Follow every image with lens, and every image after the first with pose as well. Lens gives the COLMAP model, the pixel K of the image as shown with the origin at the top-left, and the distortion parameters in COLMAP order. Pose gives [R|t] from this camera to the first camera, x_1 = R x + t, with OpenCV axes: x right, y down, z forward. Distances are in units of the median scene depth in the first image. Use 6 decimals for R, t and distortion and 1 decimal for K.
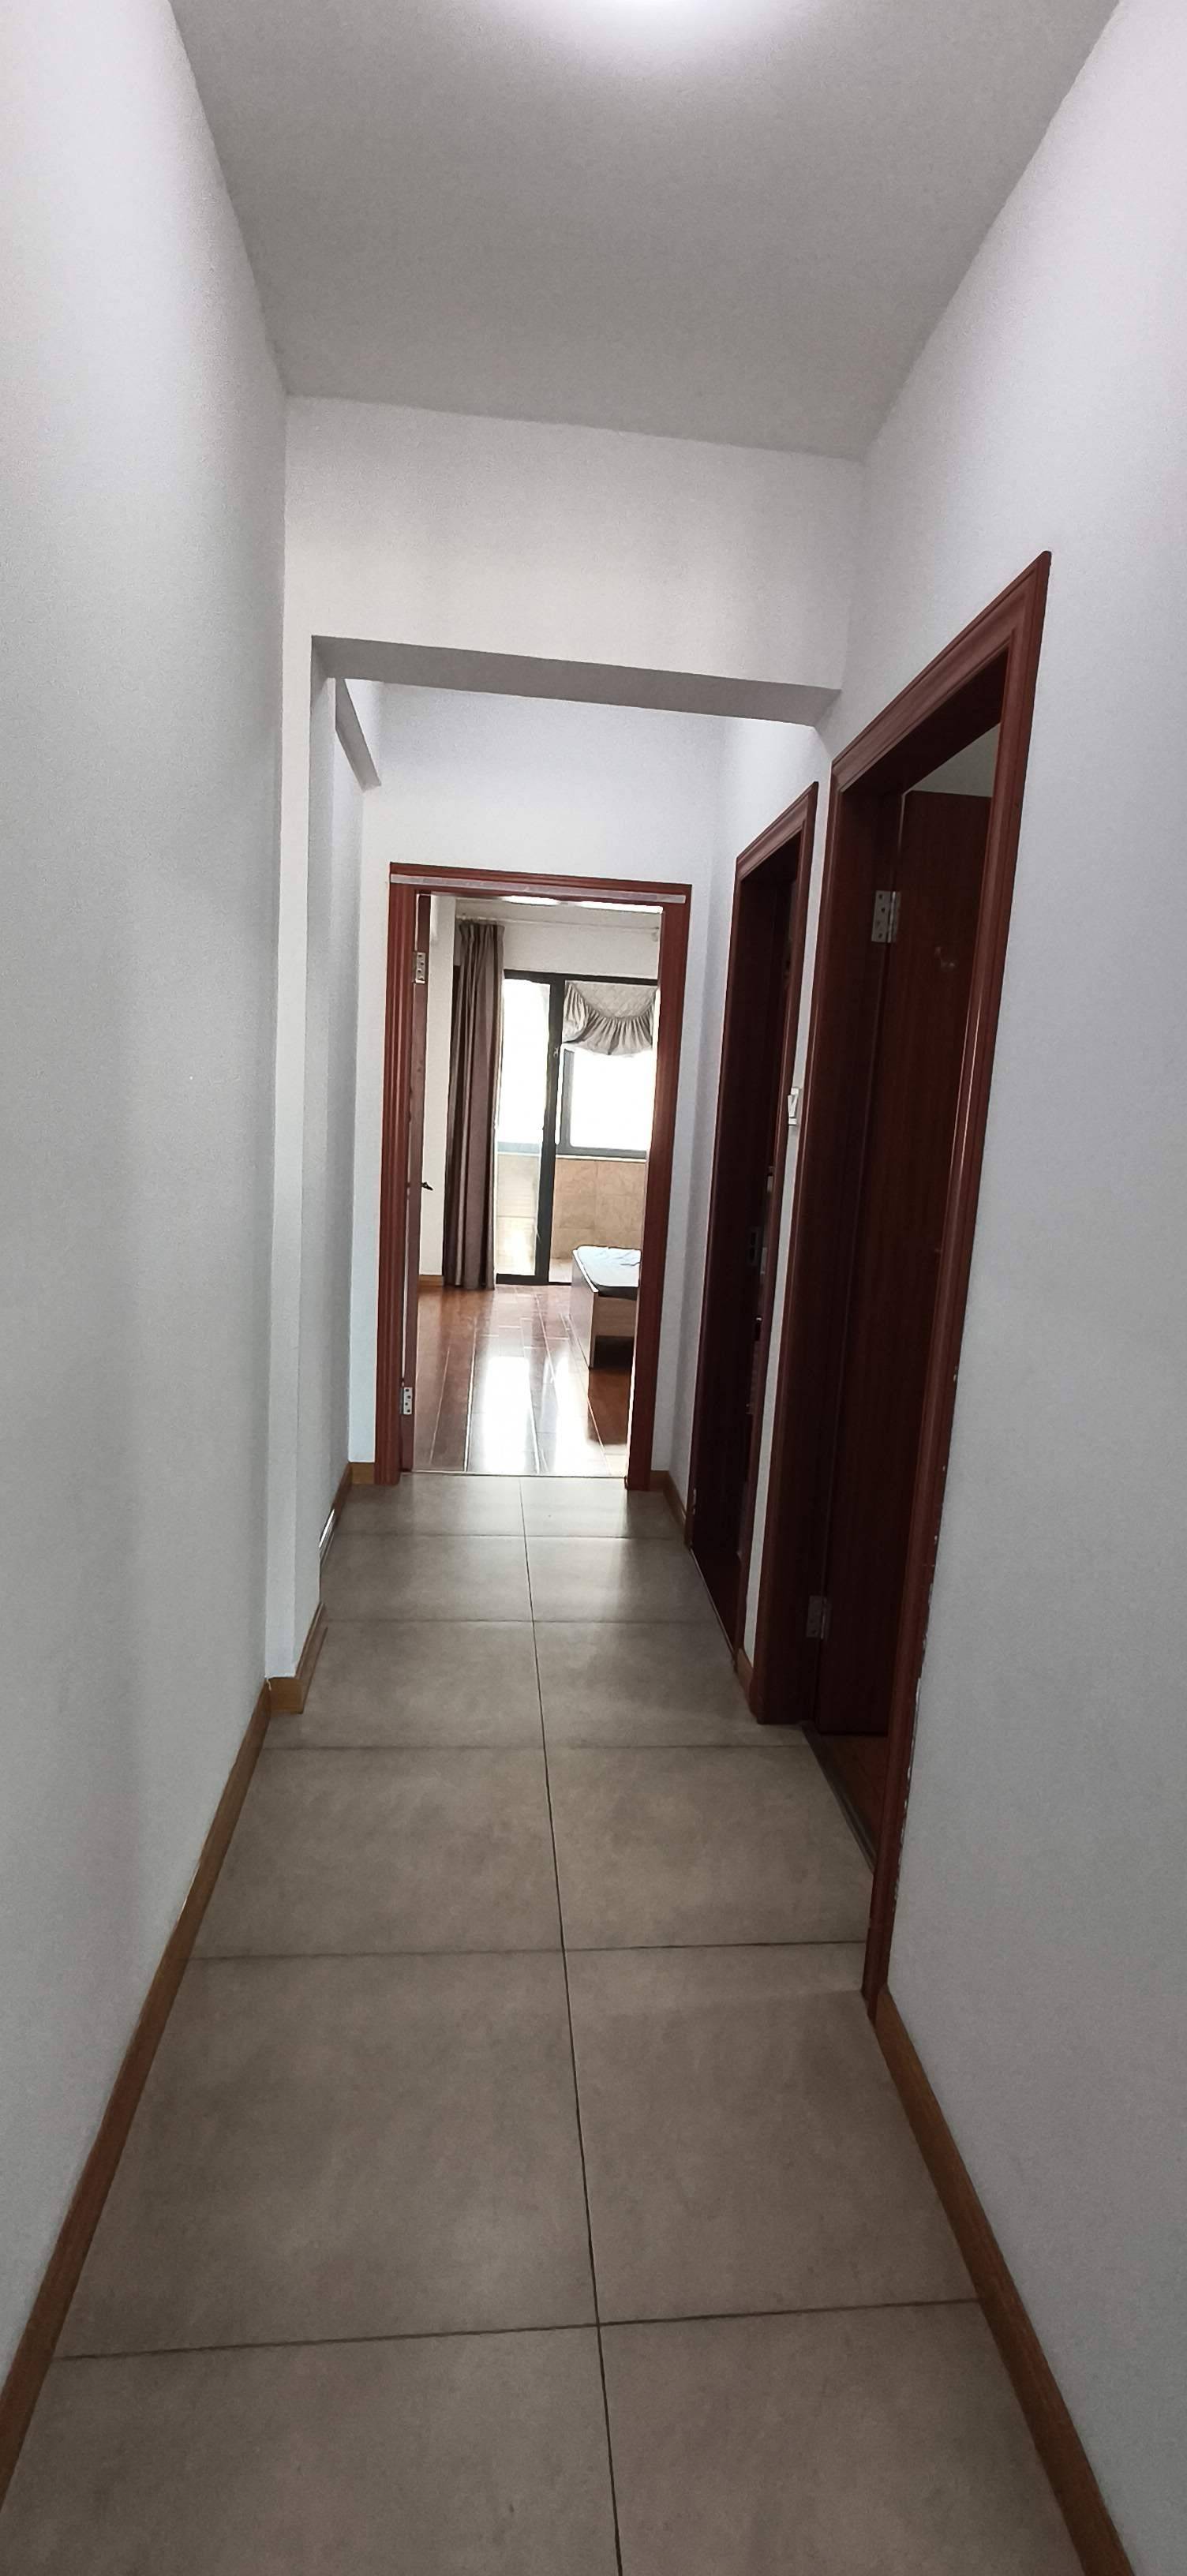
lens RADIAL K [[1176.2, 0, 594.7], [0, 1176.2, 1291.9], [0, 0, 1]] dist [0.003054, 0.000138]
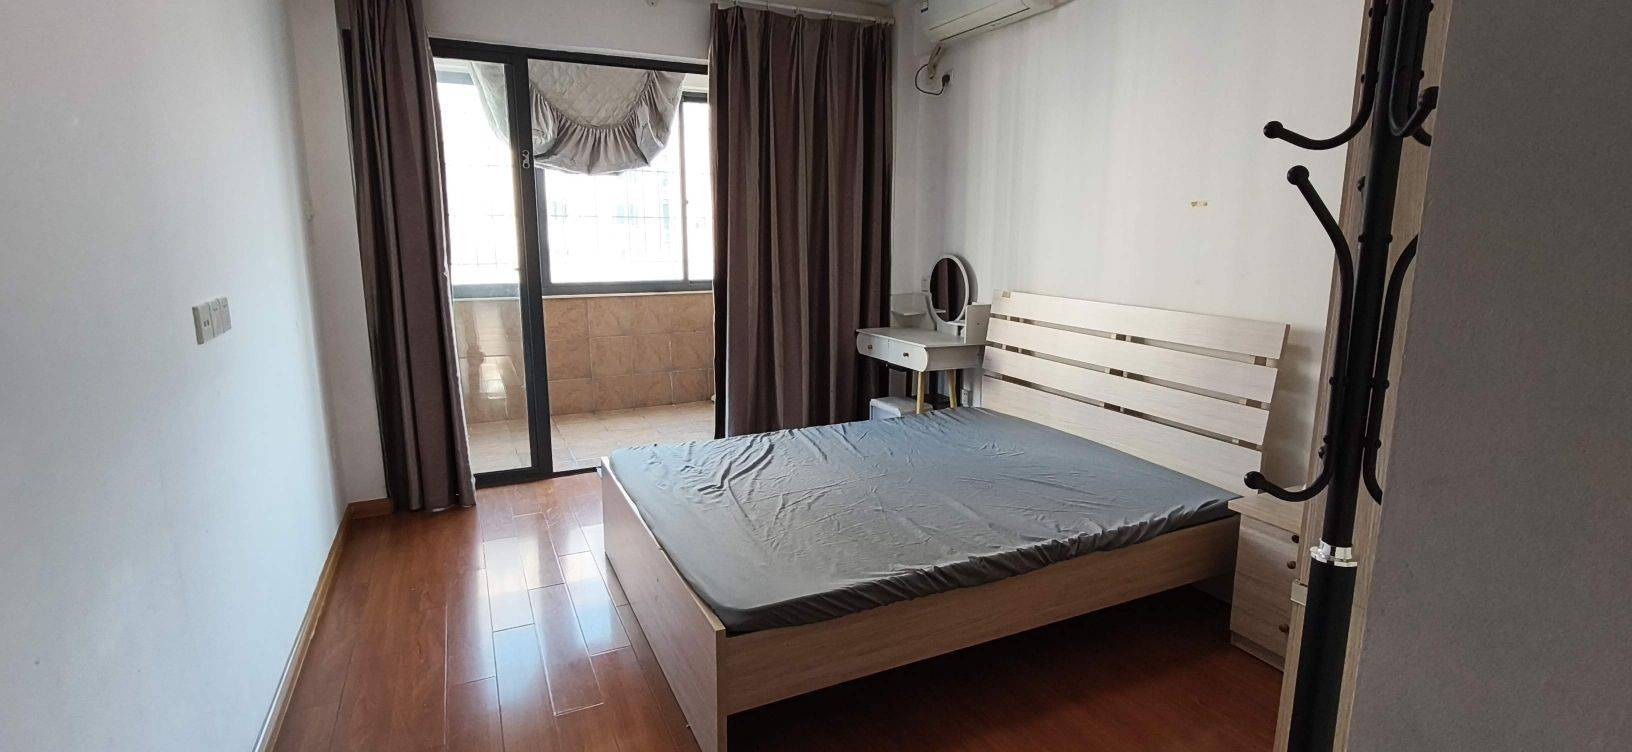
lens RADIAL K [[745.2, 0, 819.8], [0, 745.2, 374.5], [0, 0, 1]] dist [0.003054, 0.000138]
pose [[0.934441, -0.120673, 0.335050, -0.029573], [0.112155, 0.992683, 0.044733, -0.066163], [-0.337997, -0.004222, 0.941138, 0.454803]]
